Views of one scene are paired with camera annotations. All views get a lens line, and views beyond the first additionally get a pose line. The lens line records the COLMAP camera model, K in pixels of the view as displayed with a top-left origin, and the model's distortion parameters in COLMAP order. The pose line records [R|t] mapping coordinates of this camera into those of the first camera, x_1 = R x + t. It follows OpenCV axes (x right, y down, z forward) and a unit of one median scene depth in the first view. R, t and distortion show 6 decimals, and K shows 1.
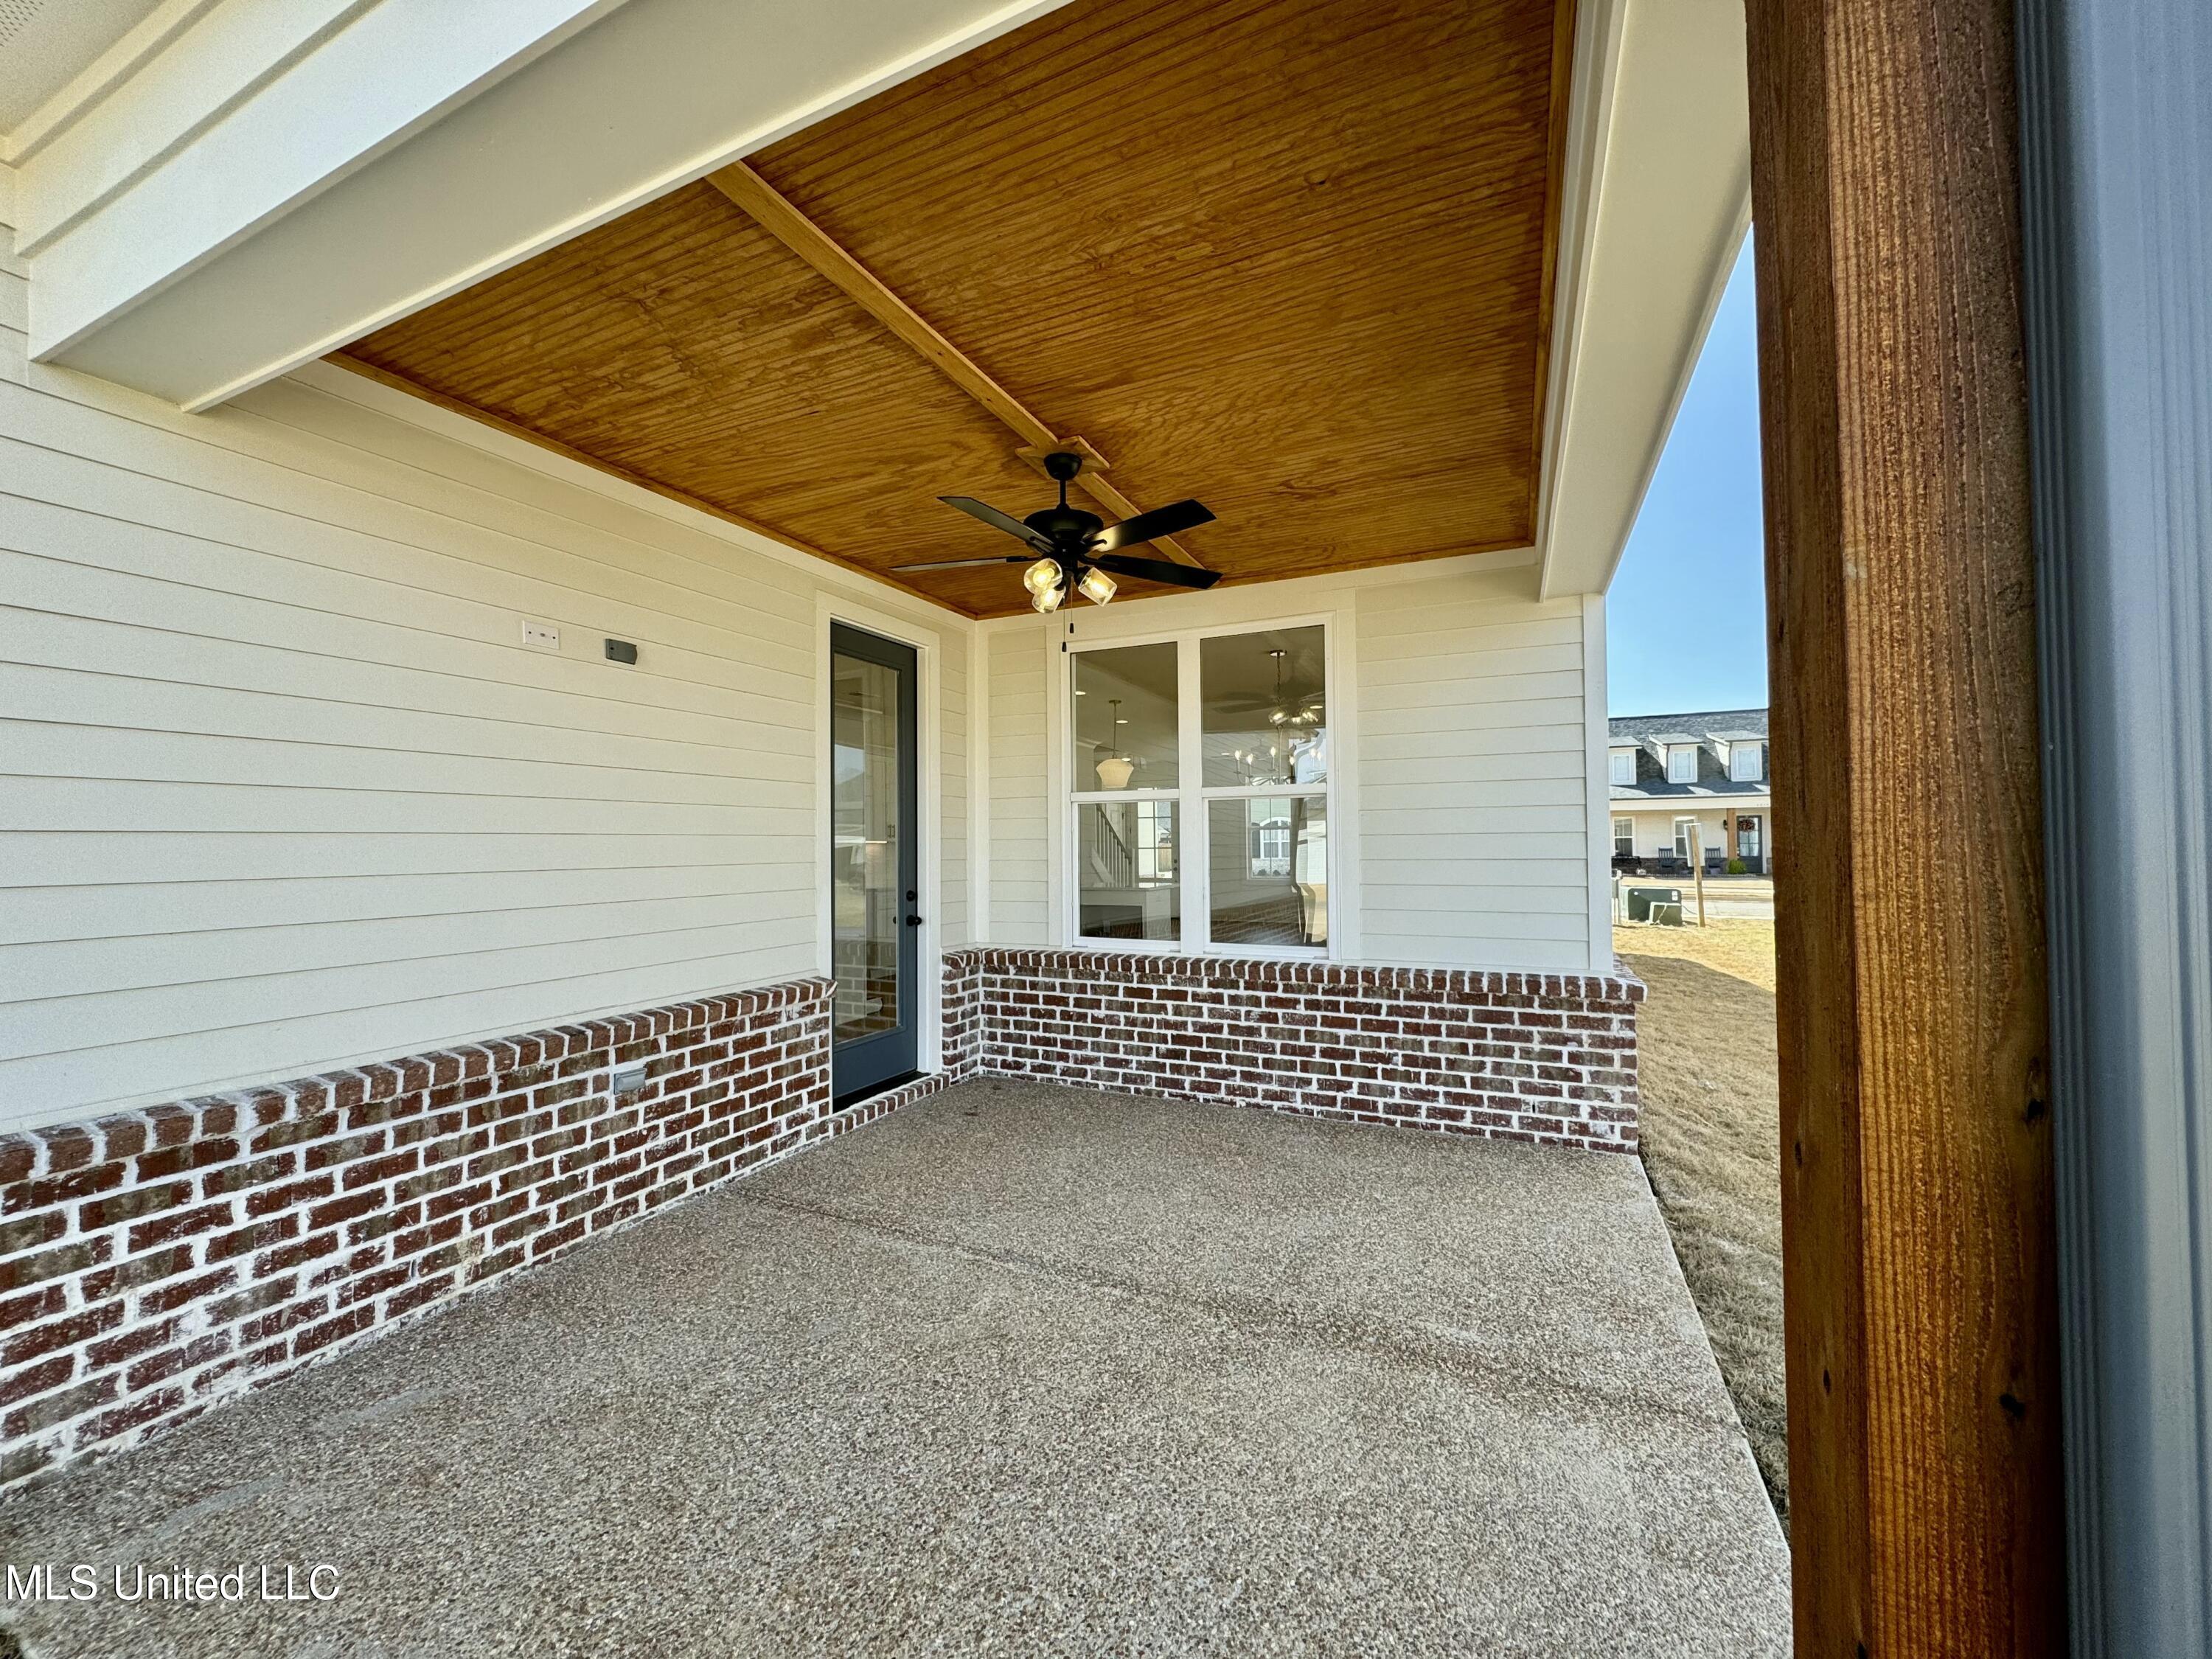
lens RADIAL K [[884.8, 0, 1106.0], [0, 884.8, 829.5], [0, 0, 1]] dist [-0.000020, 0.000396]
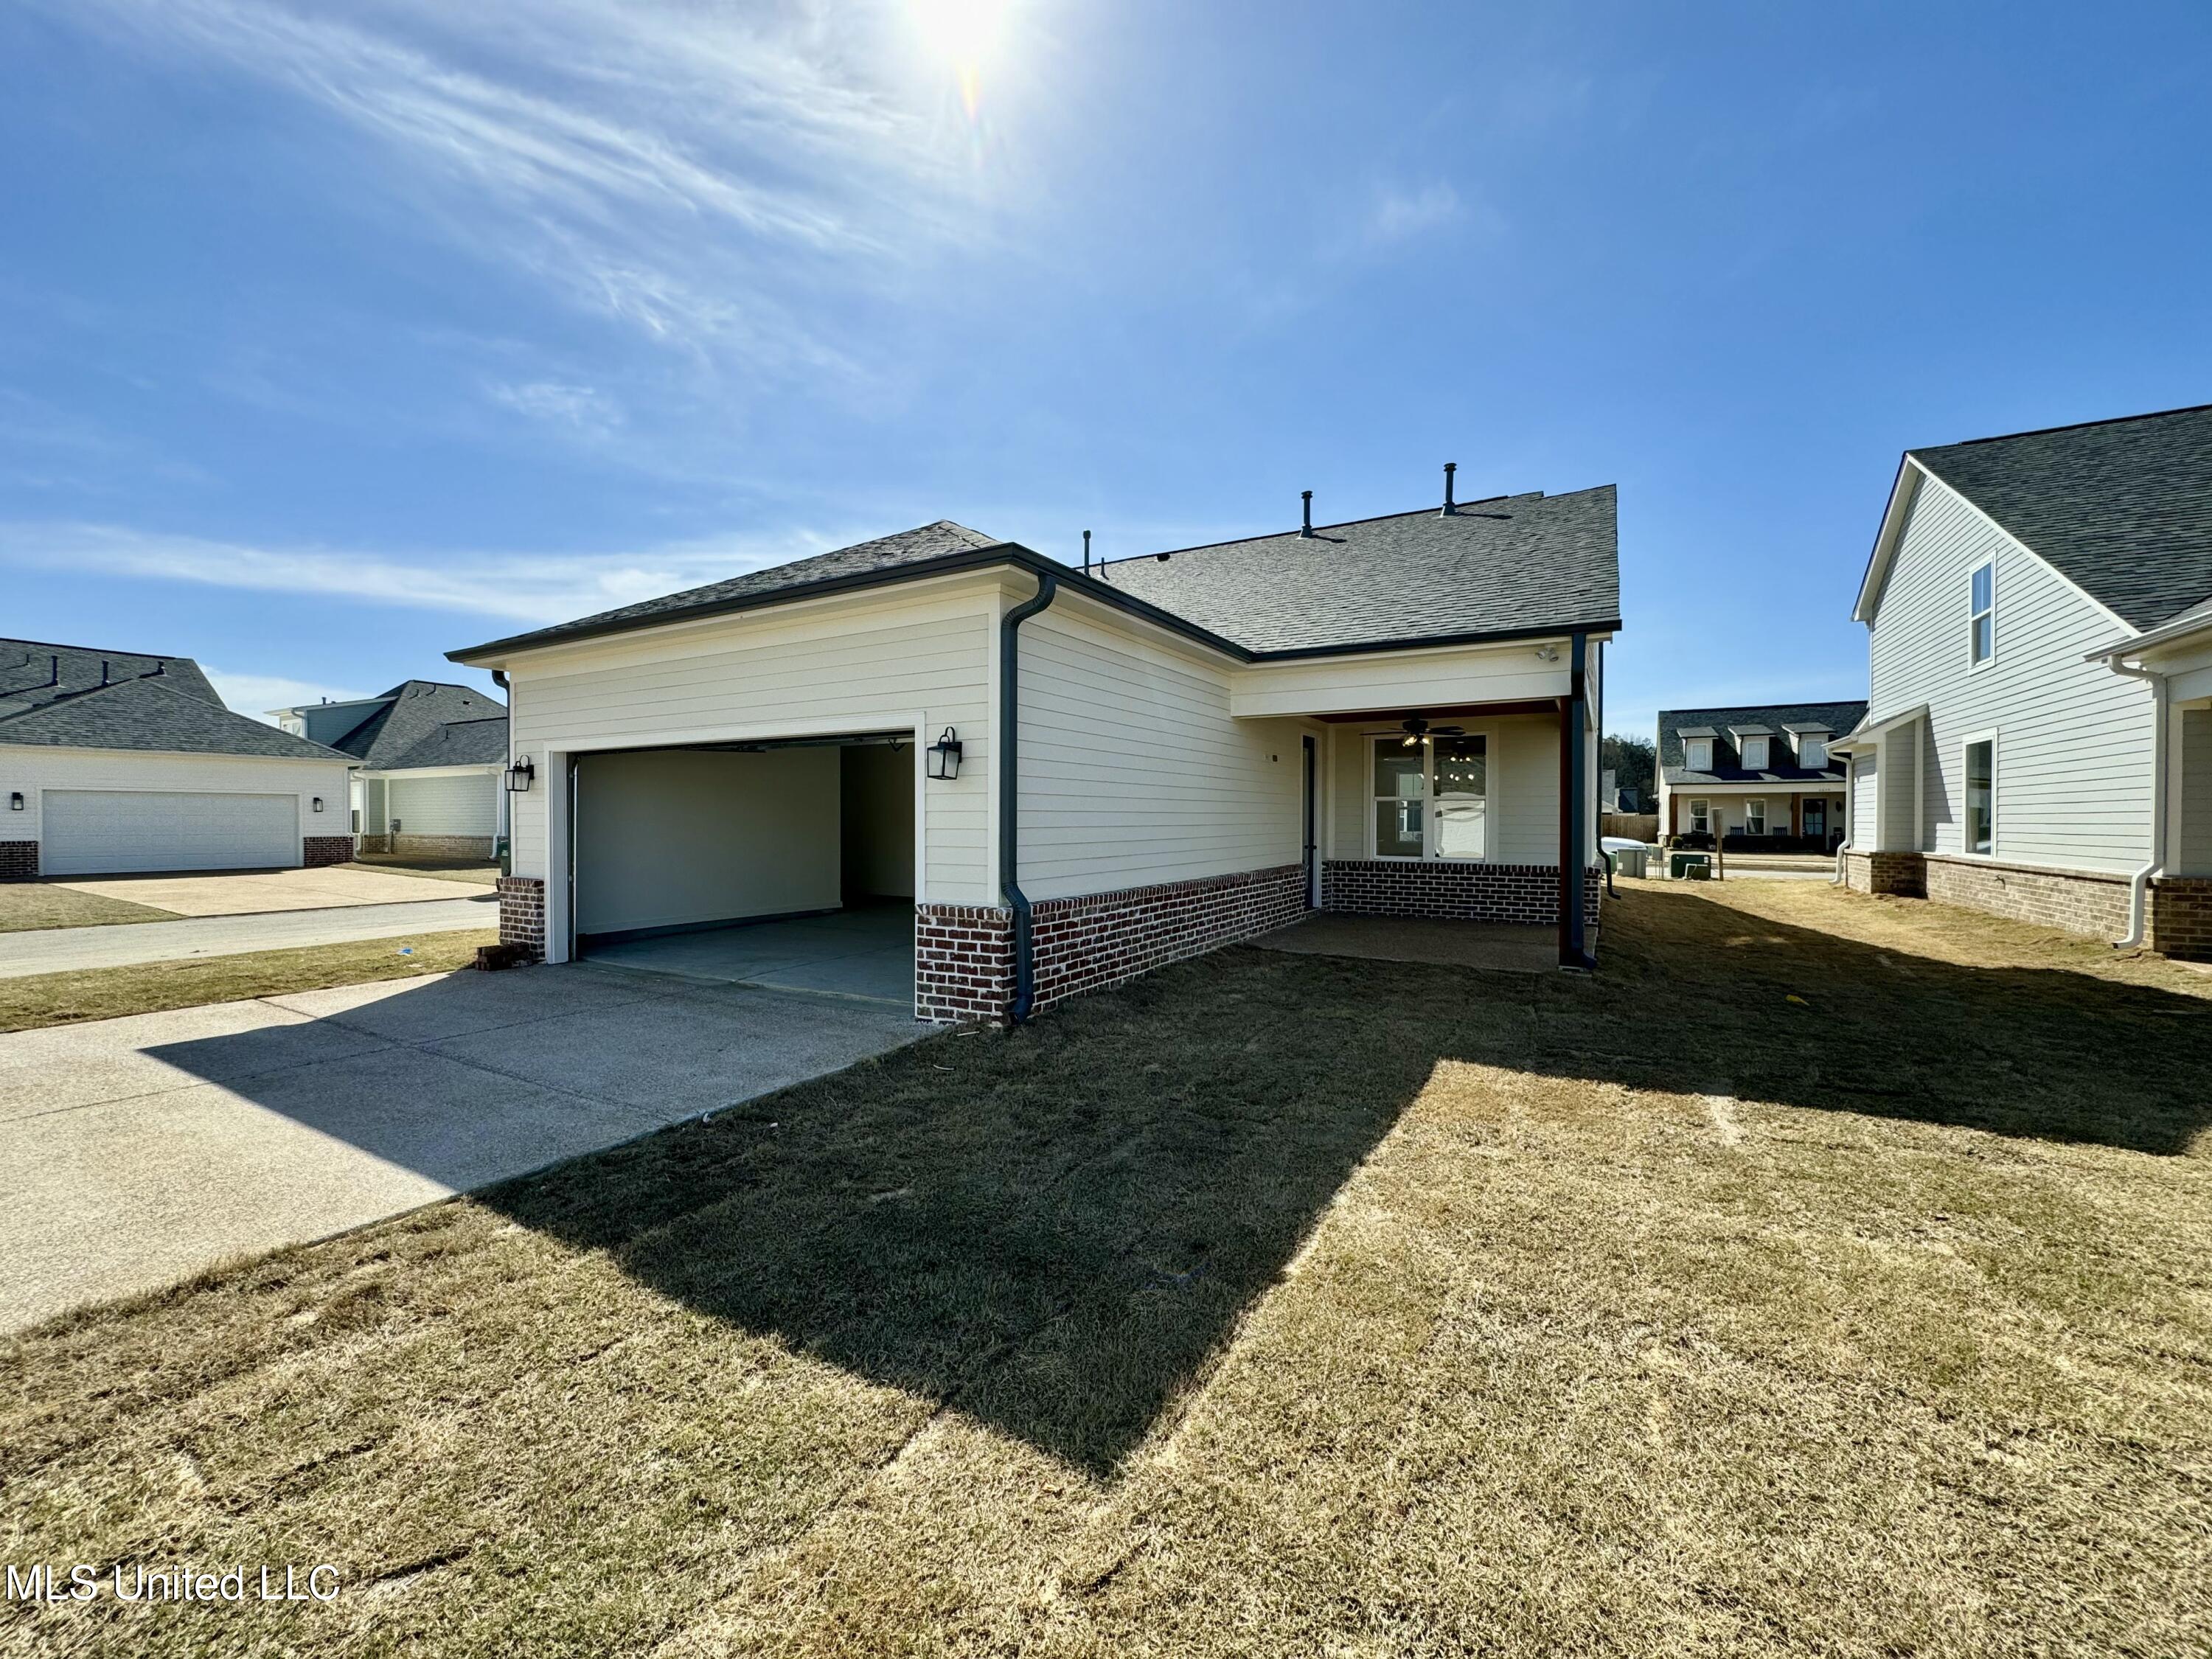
lens RADIAL K [[884.8, 0, 1106.0], [0, 884.8, 829.5], [0, 0, 1]] dist [-0.000020, 0.000396]
pose [[0.995911, 0.021428, -0.087766, -0.110950], [-0.018081, 0.999085, 0.038749, -0.006749], [0.088516, -0.037003, 0.995387, -0.298421]]
